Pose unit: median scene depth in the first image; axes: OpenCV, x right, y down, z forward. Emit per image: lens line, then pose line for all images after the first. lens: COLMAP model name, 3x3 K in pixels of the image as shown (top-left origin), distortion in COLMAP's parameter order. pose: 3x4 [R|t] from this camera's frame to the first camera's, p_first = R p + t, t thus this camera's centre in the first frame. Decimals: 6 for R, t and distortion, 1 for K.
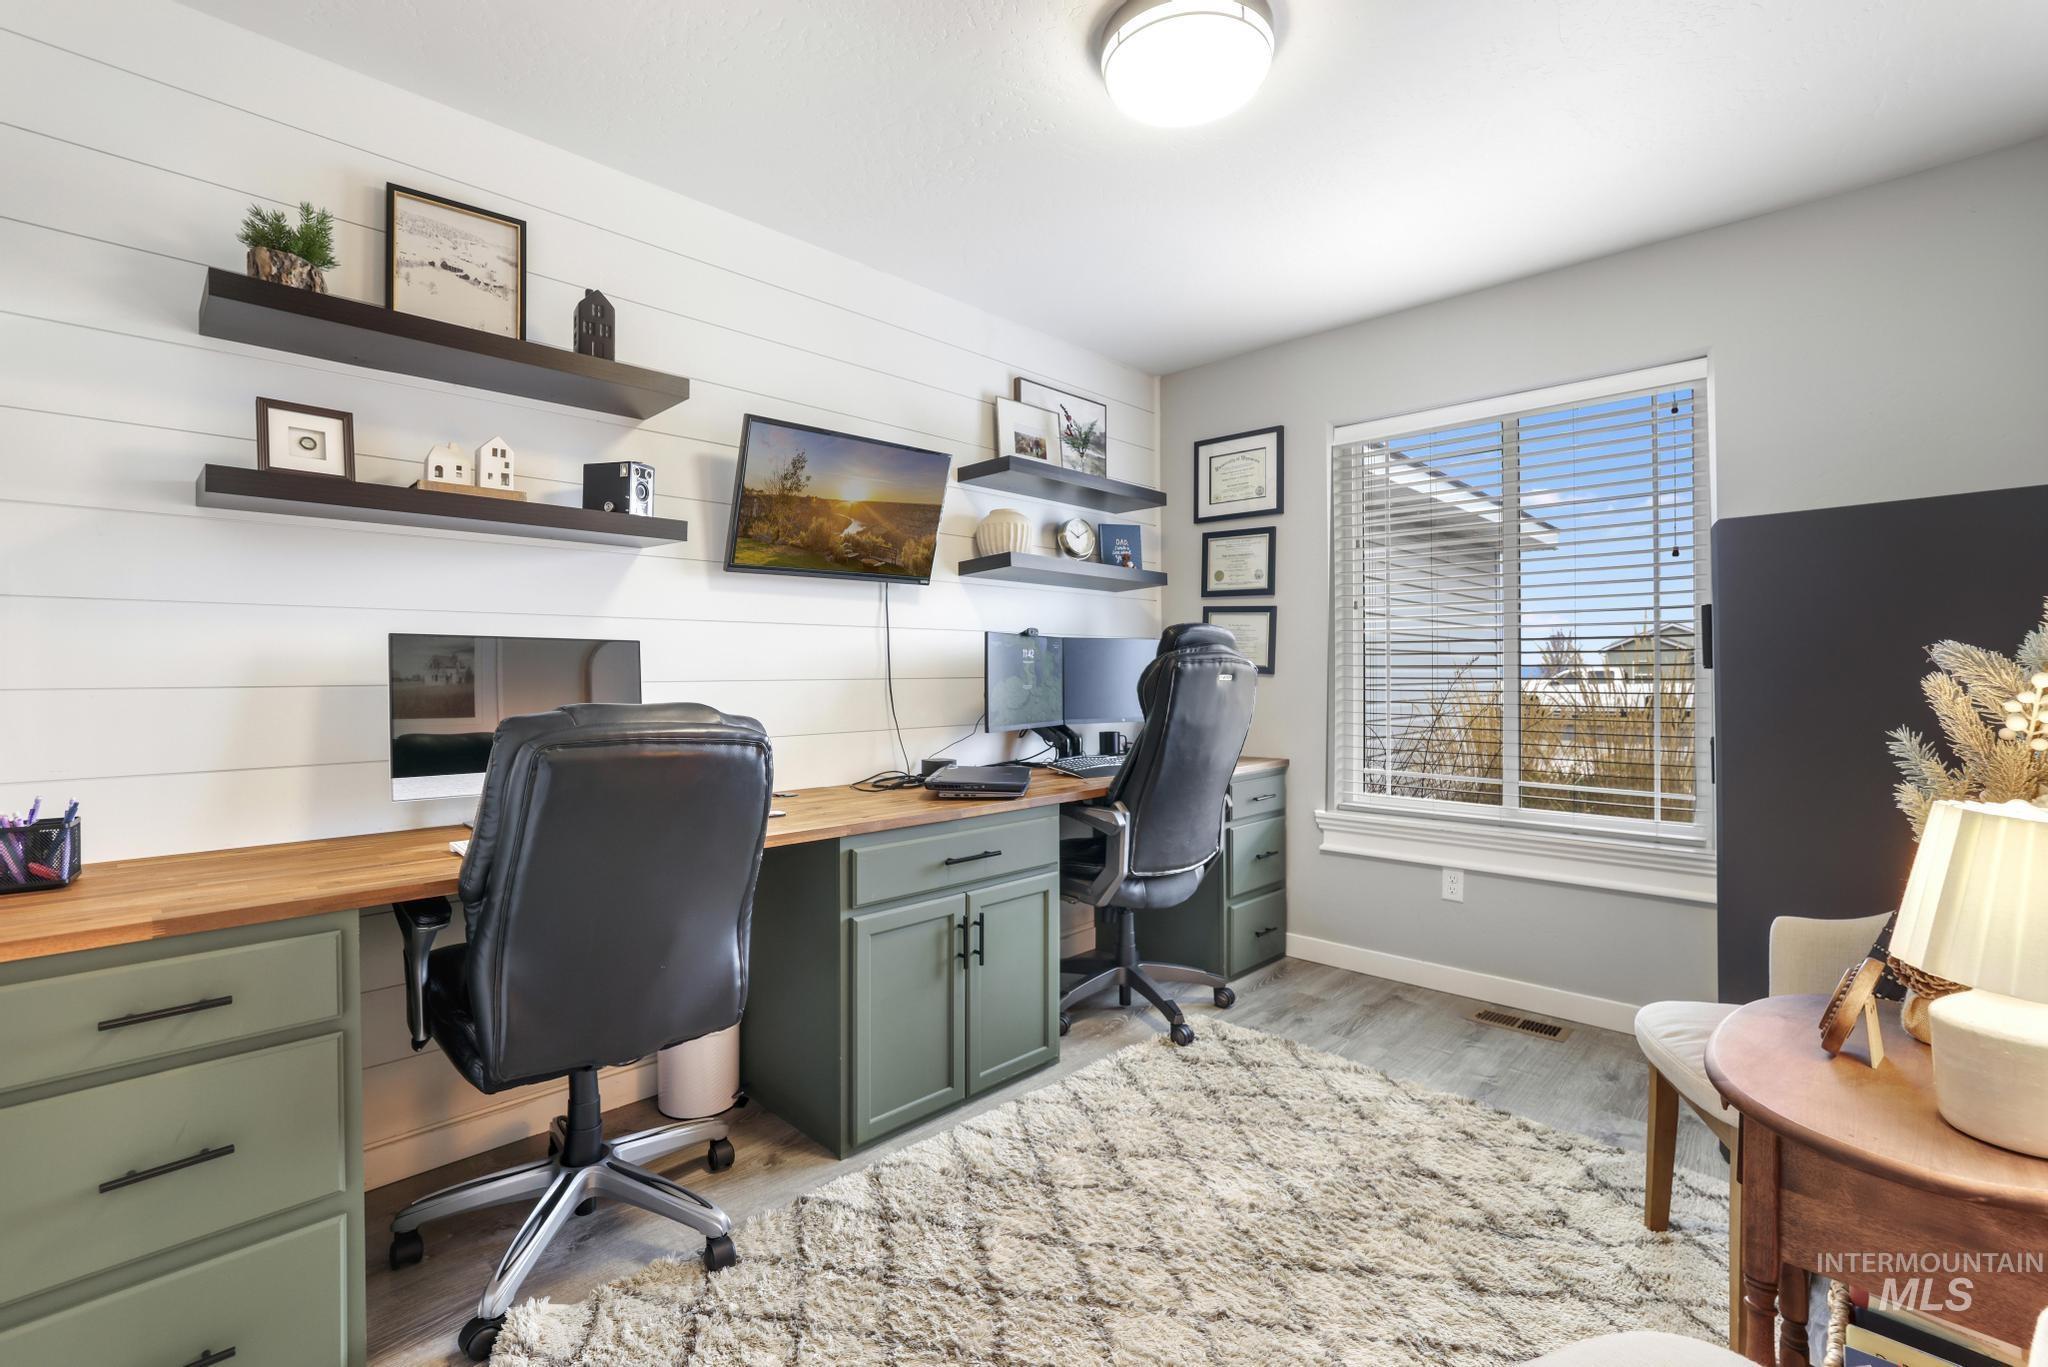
lens RADIAL K [[889.0, 0, 1002.3], [0, 889.0, 677.0], [0, 0, 1]] dist [-0.050866, 0.019495]
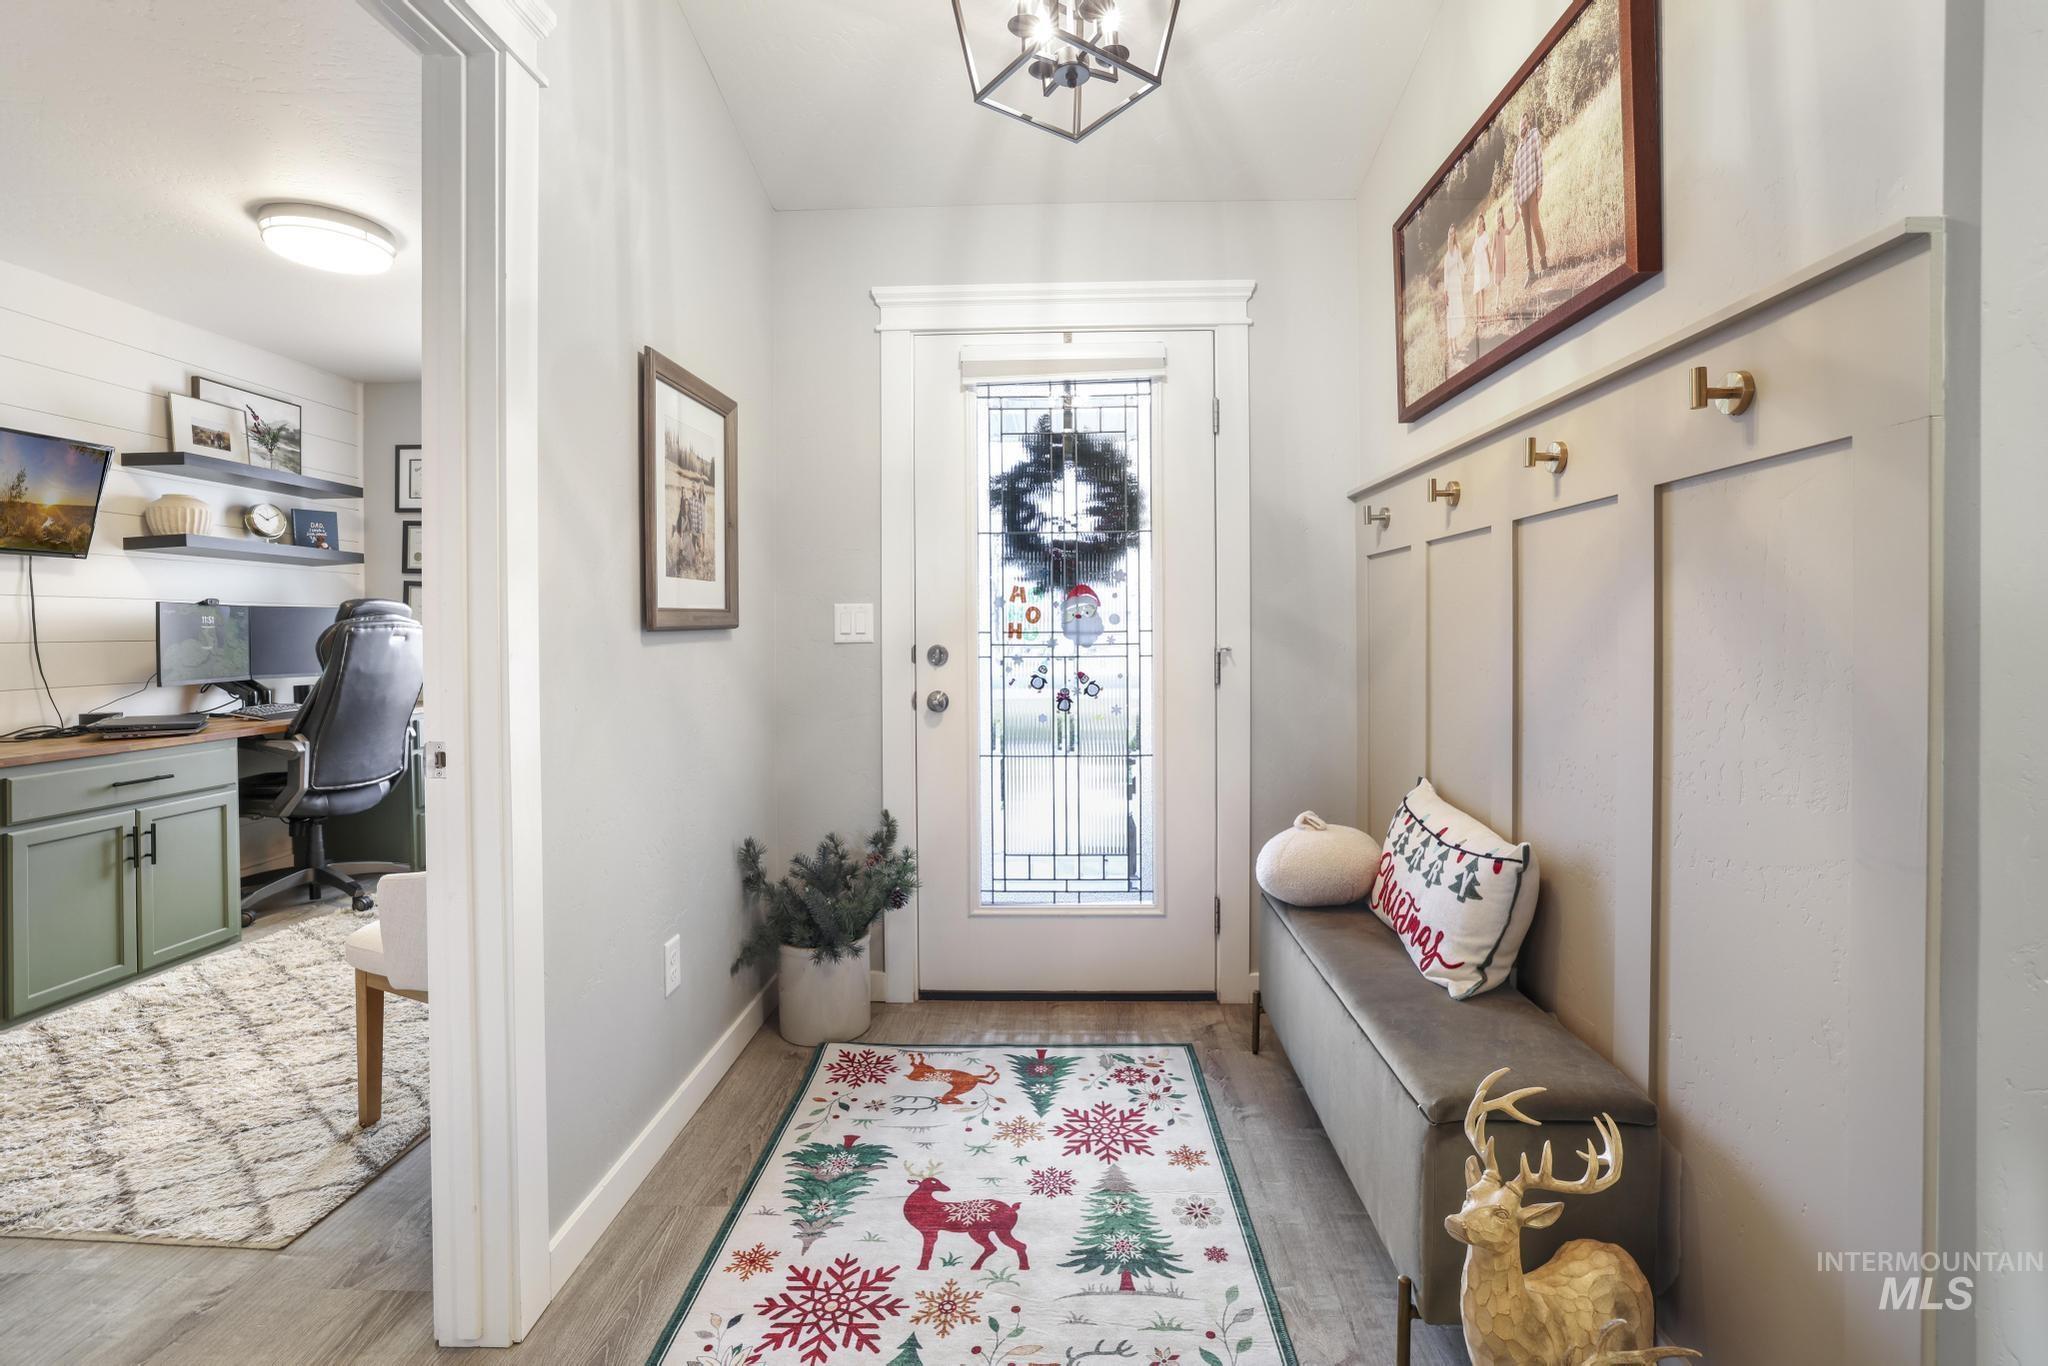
lens RADIAL K [[882.7, 0, 1033.4], [0, 882.7, 636.4], [0, 0, 1]] dist [-0.033310, 0.010917]
pose [[0.721261, -0.008185, 0.692615, 0.025919], [0.007774, 0.999963, 0.003721, 0.000059], [-0.692620, 0.002701, 0.721298, -0.608561]]
